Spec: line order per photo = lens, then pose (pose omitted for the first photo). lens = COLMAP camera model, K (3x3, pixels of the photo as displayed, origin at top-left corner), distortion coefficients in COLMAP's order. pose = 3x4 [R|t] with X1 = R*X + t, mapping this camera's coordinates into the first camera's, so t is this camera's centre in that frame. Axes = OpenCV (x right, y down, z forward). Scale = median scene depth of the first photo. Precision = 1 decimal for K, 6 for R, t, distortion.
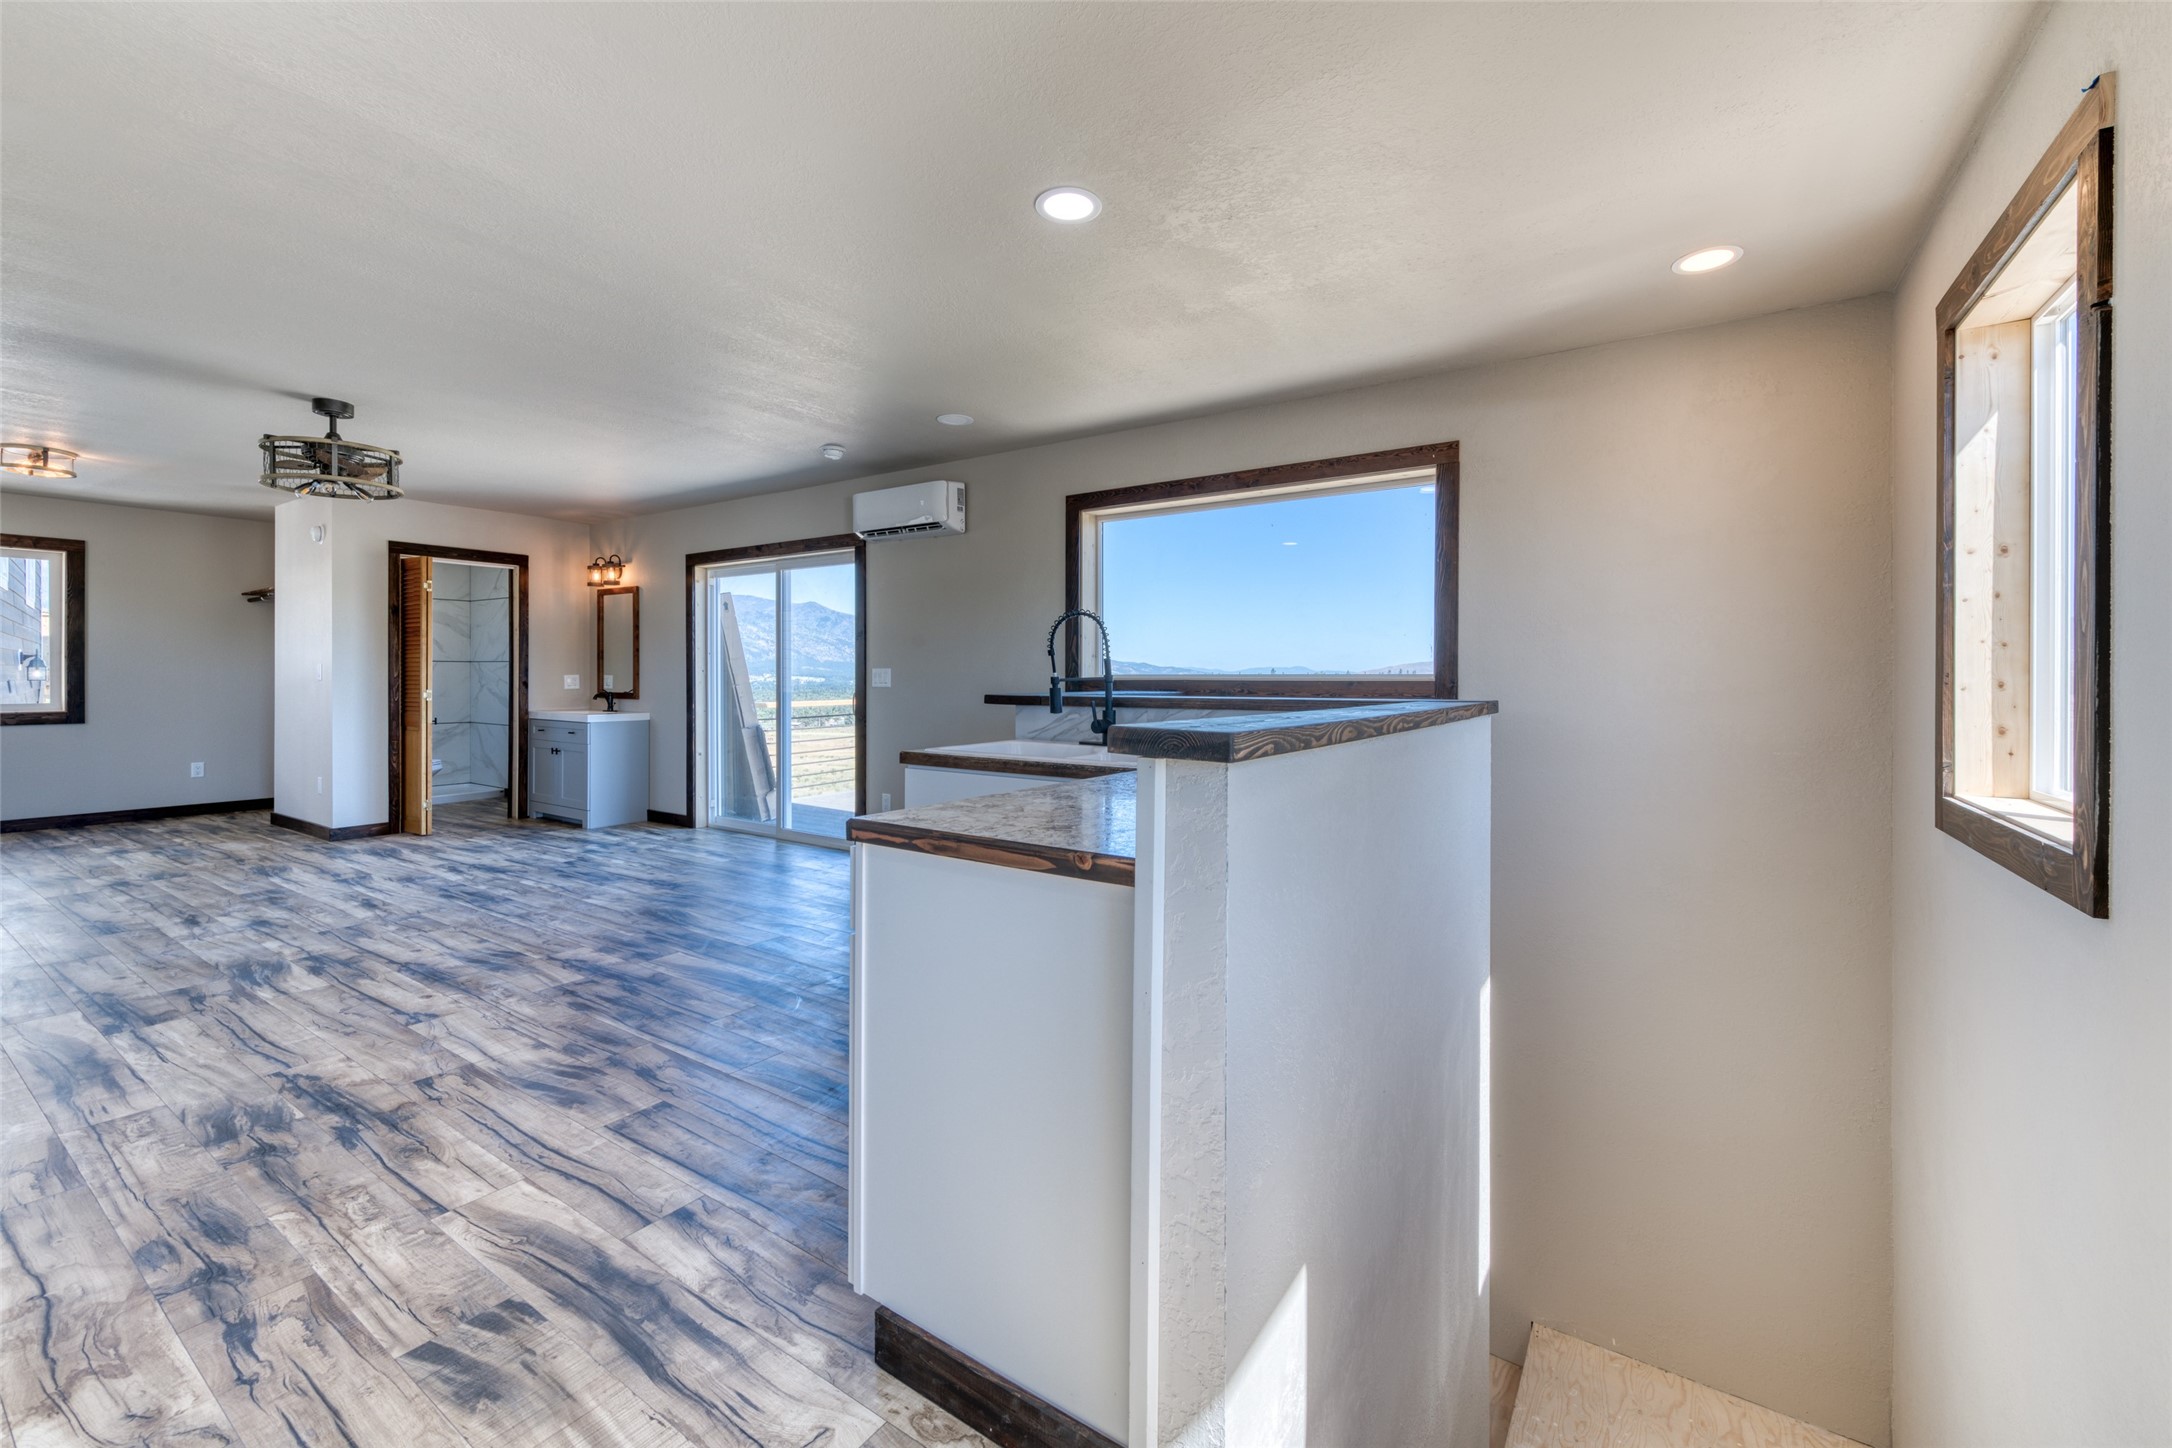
lens RADIAL K [[869.9, 0, 1100.1], [0, 869.9, 682.0], [0, 0, 1]] dist [0.001422, -0.000834]
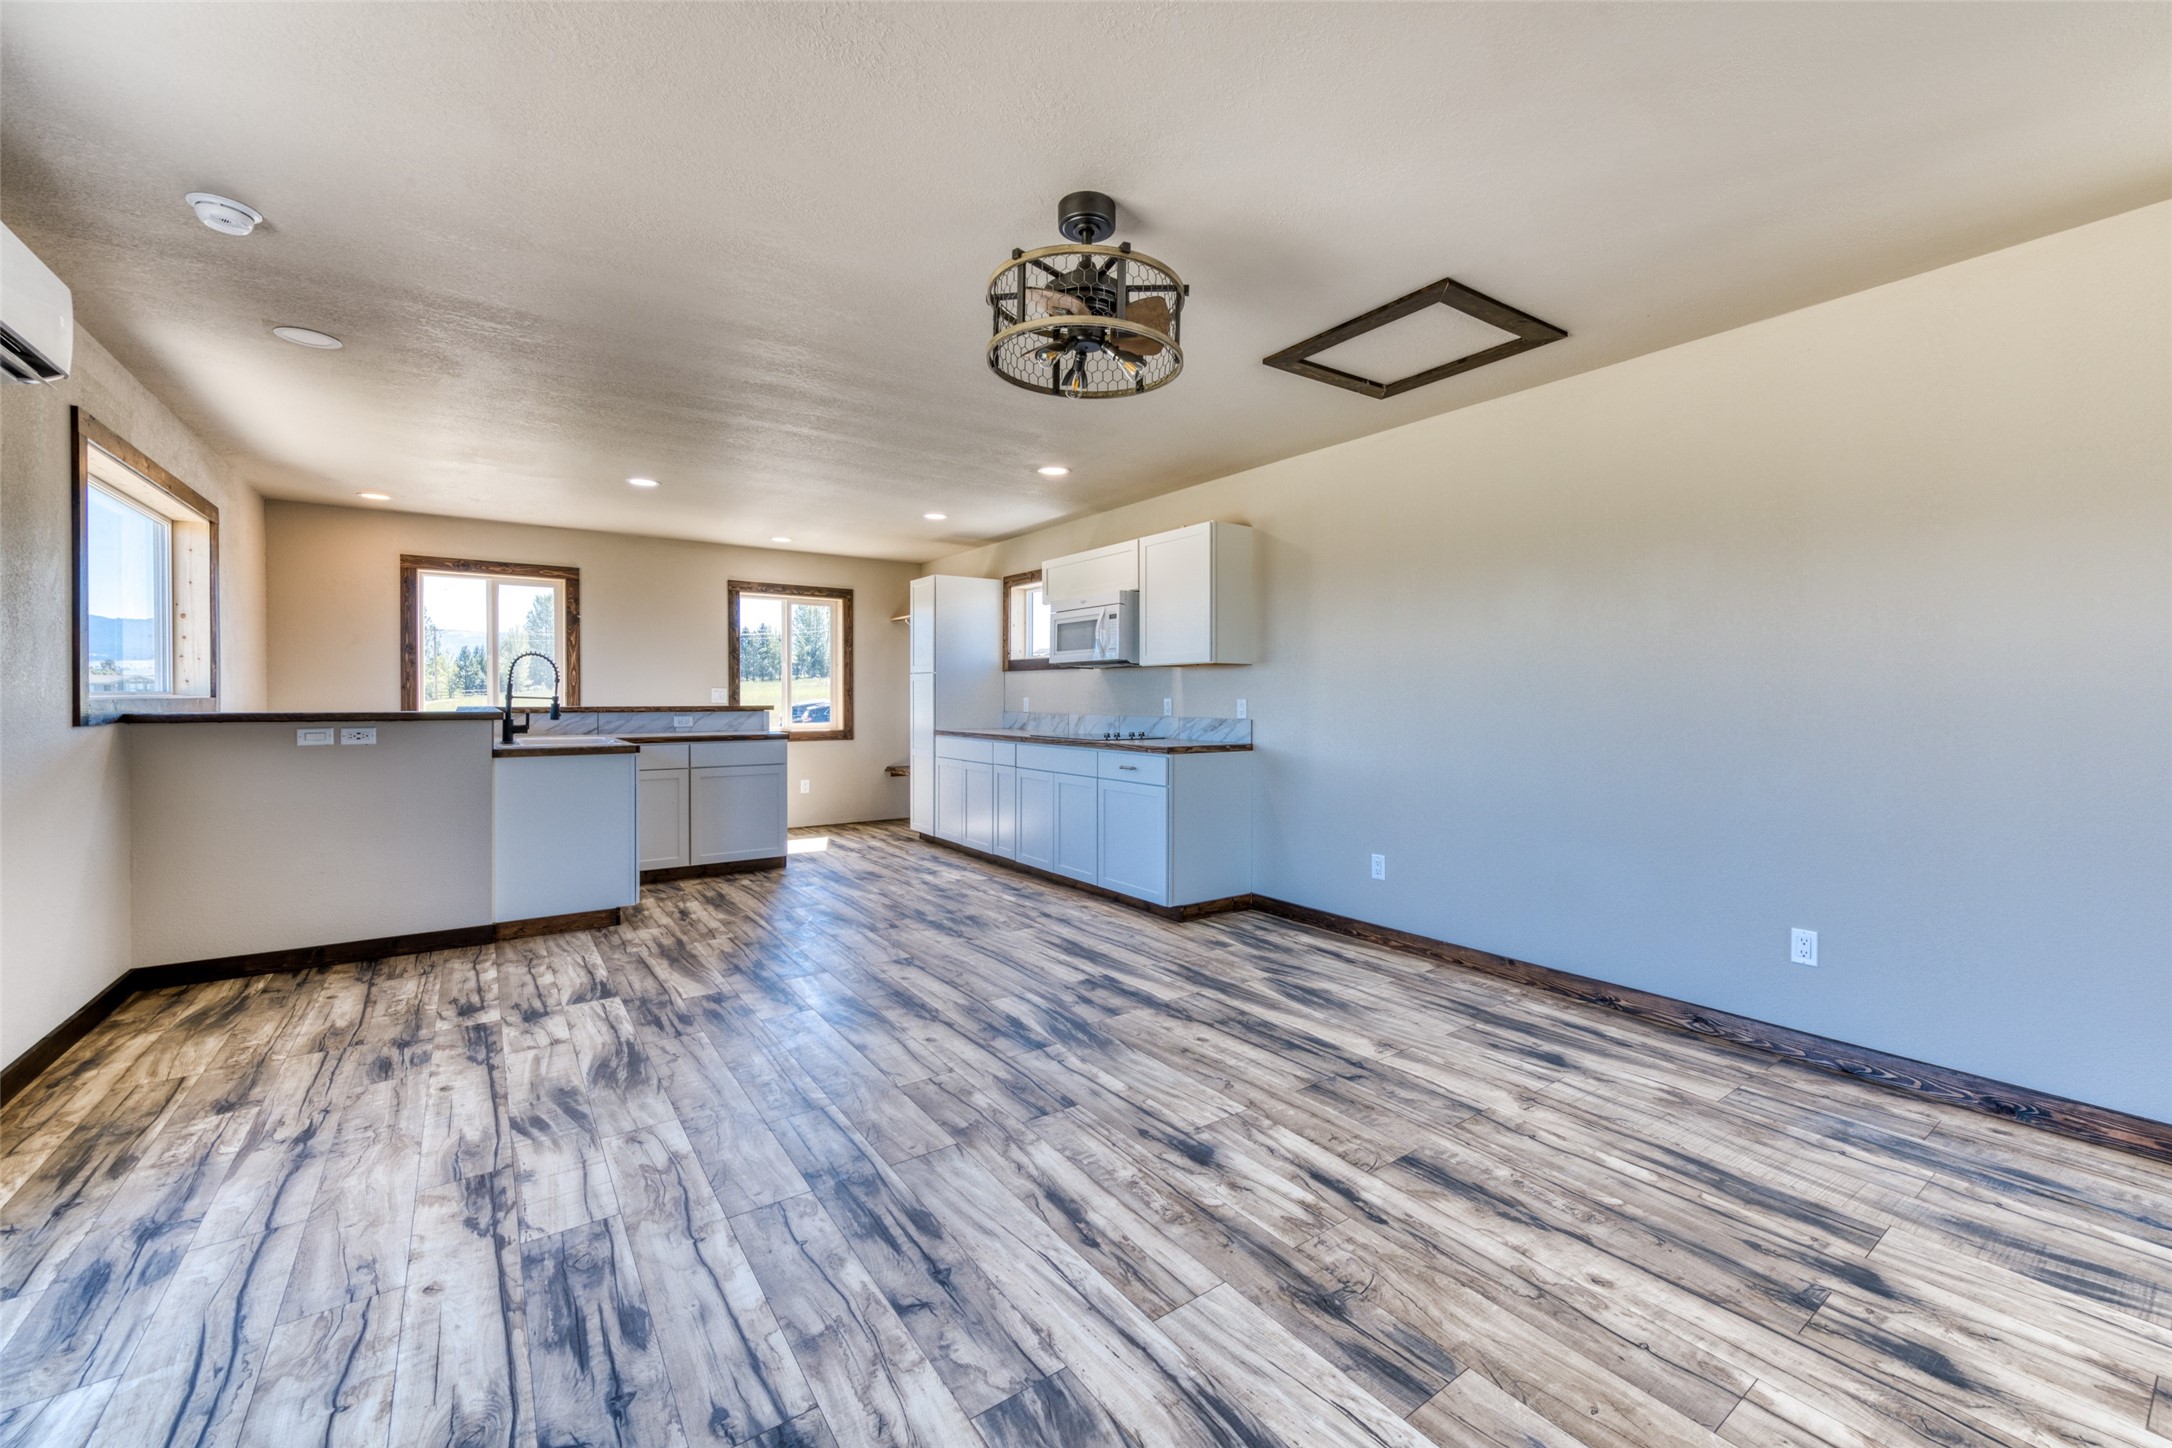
lens RADIAL K [[865.4, 0, 1097.8], [0, 865.4, 693.3], [0, 0, 1]] dist [0.003097, -0.000343]
pose [[-0.934352, -0.005669, 0.356307, -1.114432], [-0.005019, 0.999984, 0.002747, -0.015196], [-0.356317, 0.000778, -0.934365, 1.555655]]
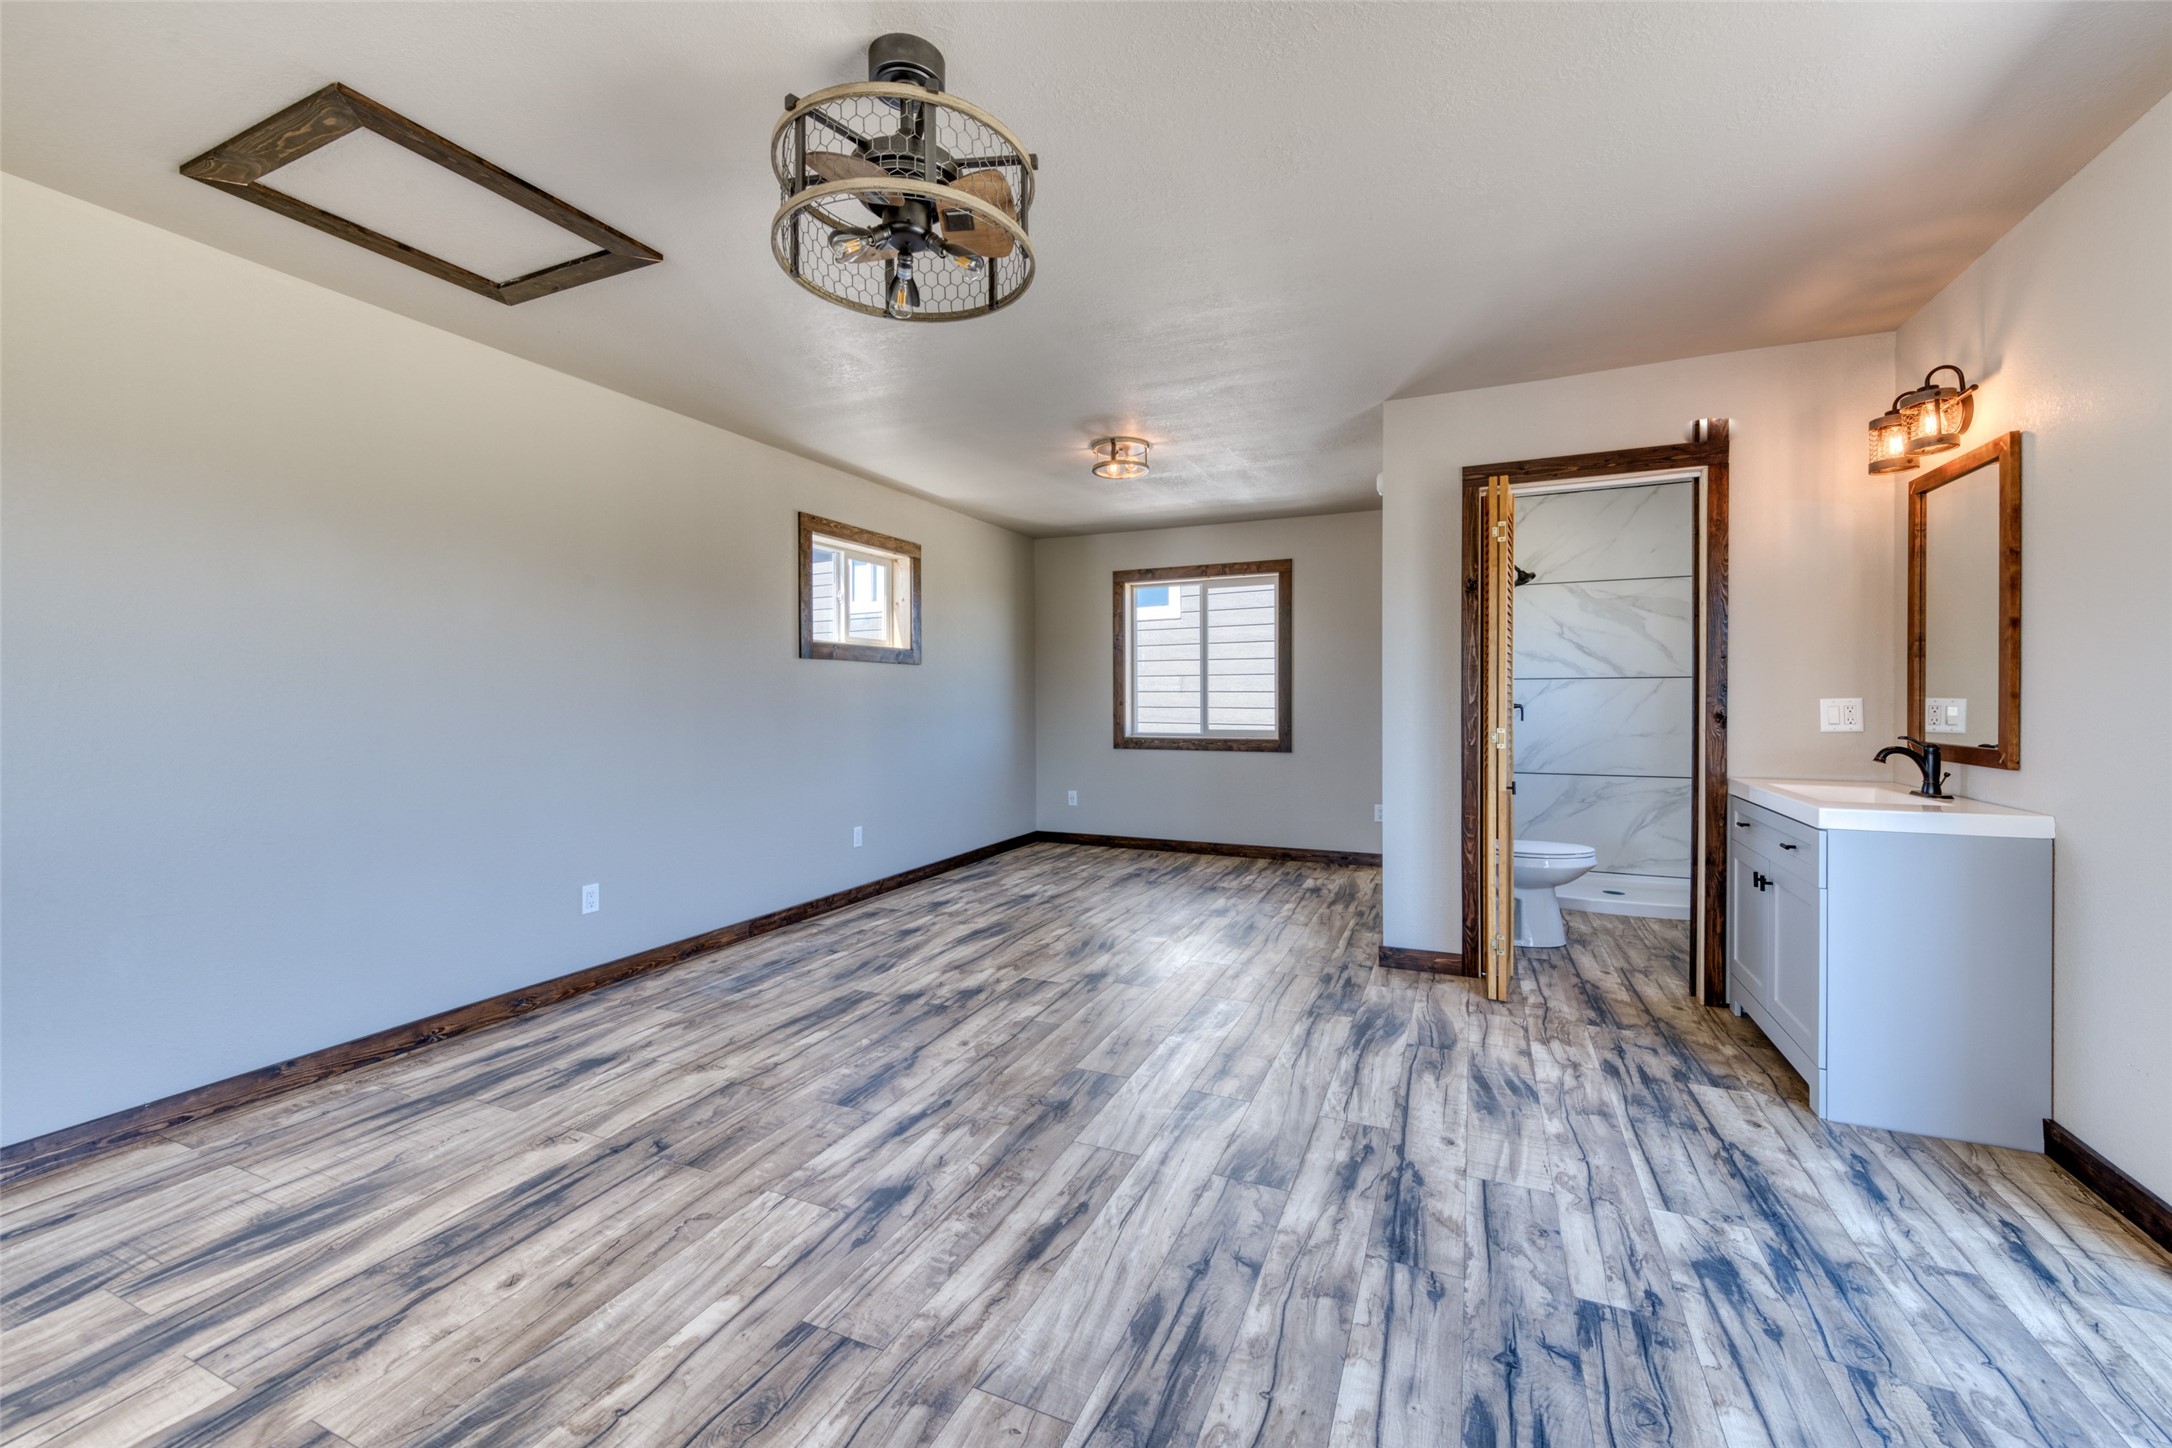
lens RADIAL K [[860.5, 0, 1094.5], [0, 860.5, 704.6], [0, 0, 1]] dist [0.001919, -0.000093]
pose [[0.162319, 0.002350, -0.986736, -0.461338], [-0.002884, 0.999994, 0.001907, -0.008612], [0.986734, 0.002536, 0.162325, 1.050114]]
